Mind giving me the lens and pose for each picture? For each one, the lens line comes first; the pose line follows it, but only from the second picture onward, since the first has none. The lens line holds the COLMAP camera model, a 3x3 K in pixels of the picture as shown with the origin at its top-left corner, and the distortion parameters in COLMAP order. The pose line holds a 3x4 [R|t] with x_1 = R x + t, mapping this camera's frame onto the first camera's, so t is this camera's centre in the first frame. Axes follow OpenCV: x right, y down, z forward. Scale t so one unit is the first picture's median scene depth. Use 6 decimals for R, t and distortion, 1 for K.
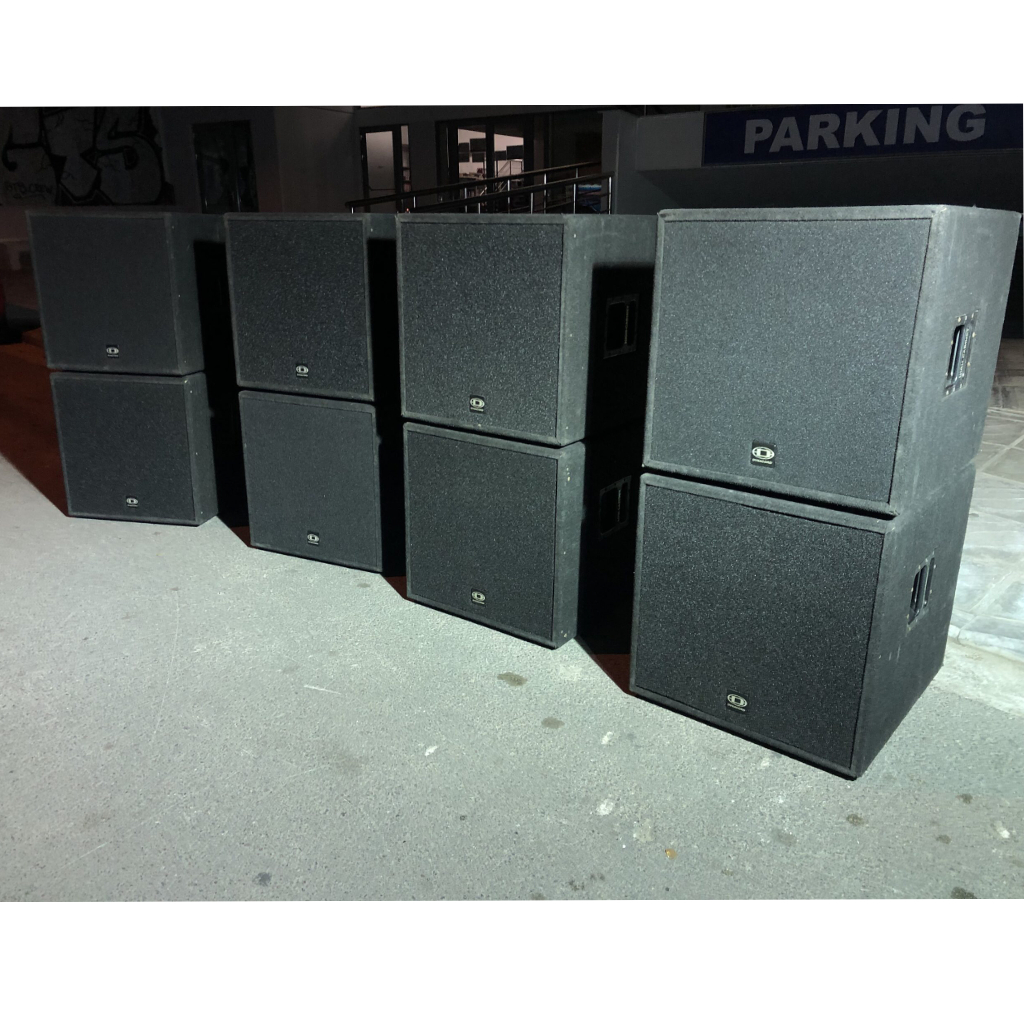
lens RADIAL K [[857.7, 0, 513.8], [0, 857.7, 469.5], [0, 0, 1]] dist [0.009873, 0.012109]
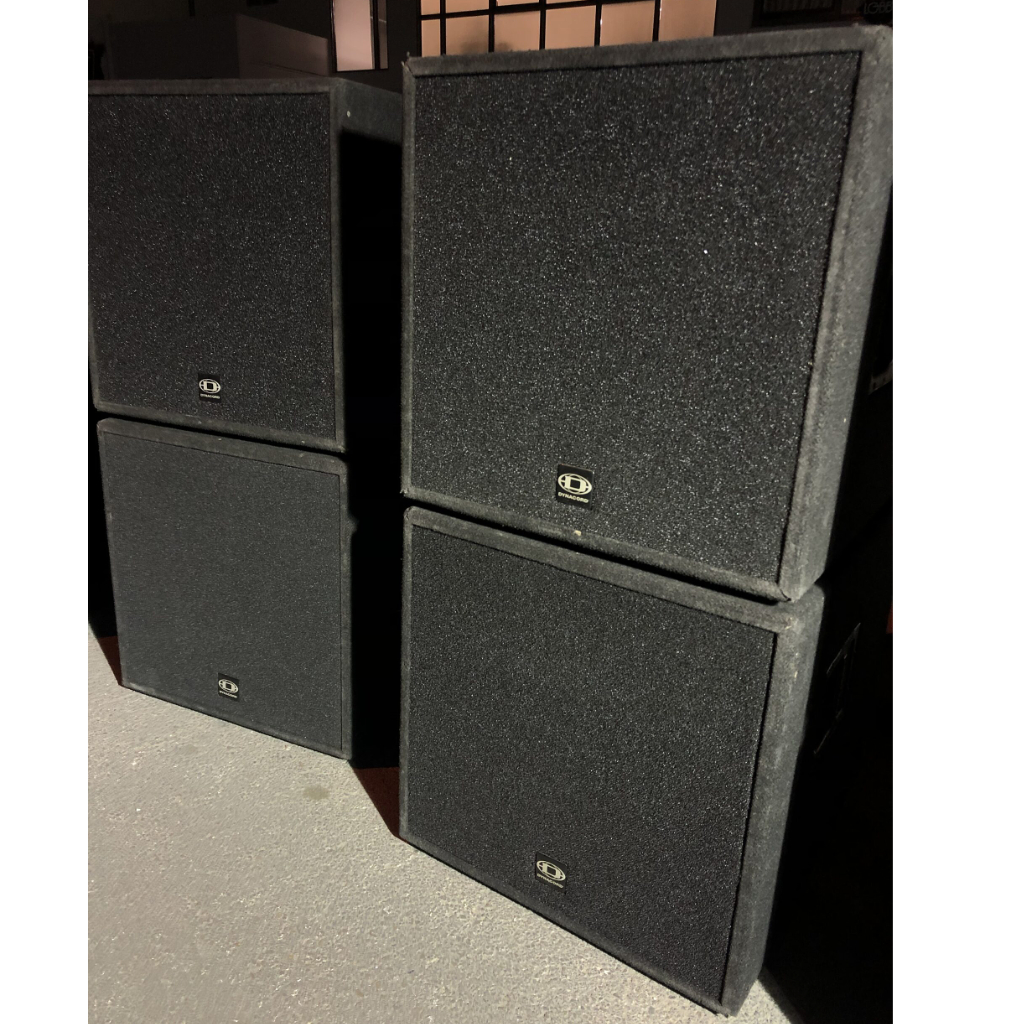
lens RADIAL K [[857.7, 0, 513.8], [0, 857.7, 469.5], [0, 0, 1]] dist [0.009873, 0.012109]
pose [[0.998903, 0.025518, 0.039268, -0.093125], [-0.025874, 0.999628, 0.008591, -0.088695], [-0.039035, -0.009597, 0.999192, 0.550580]]
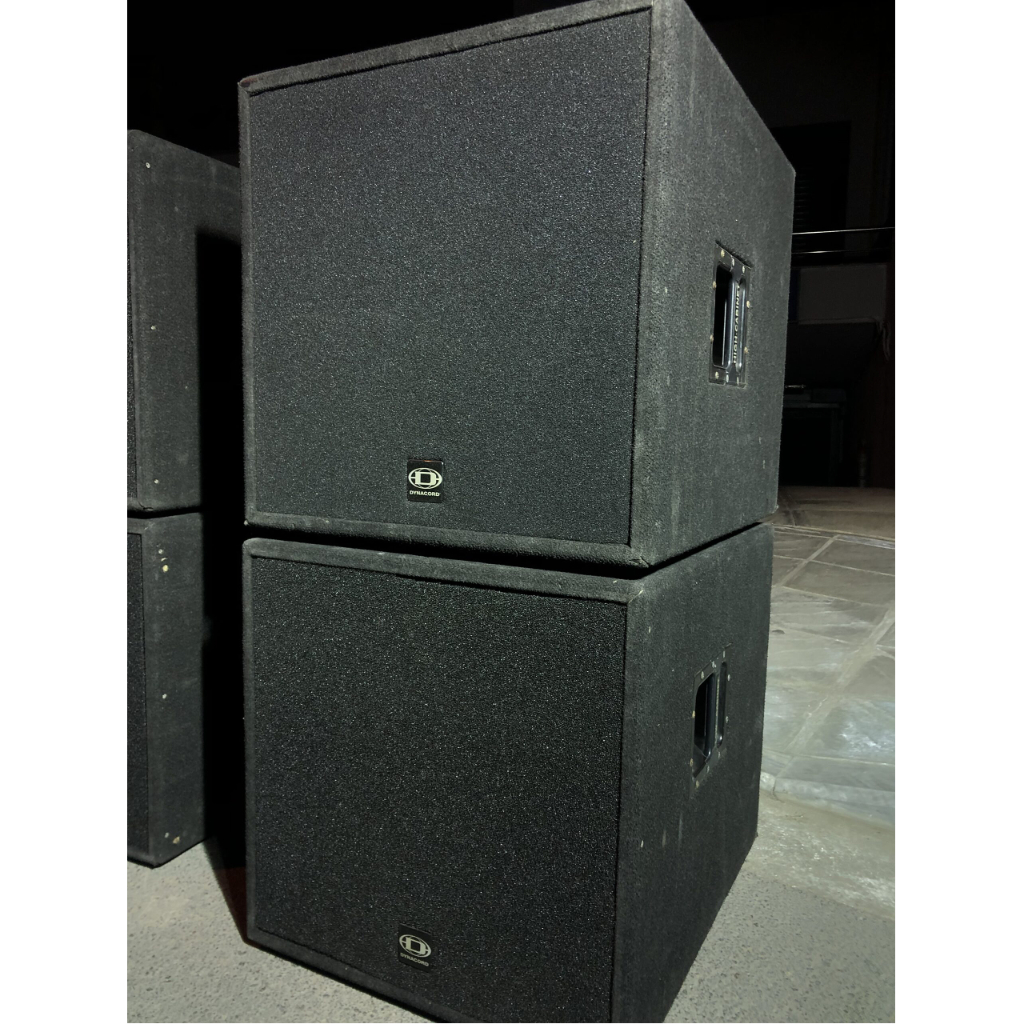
lens RADIAL K [[857.7, 0, 513.8], [0, 857.7, 469.5], [0, 0, 1]] dist [0.009873, 0.012109]
pose [[0.979552, -0.003123, 0.201167, 0.177750], [0.040857, 0.982133, -0.183700, 0.061873], [-0.196999, 0.188162, 0.962178, 0.336756]]
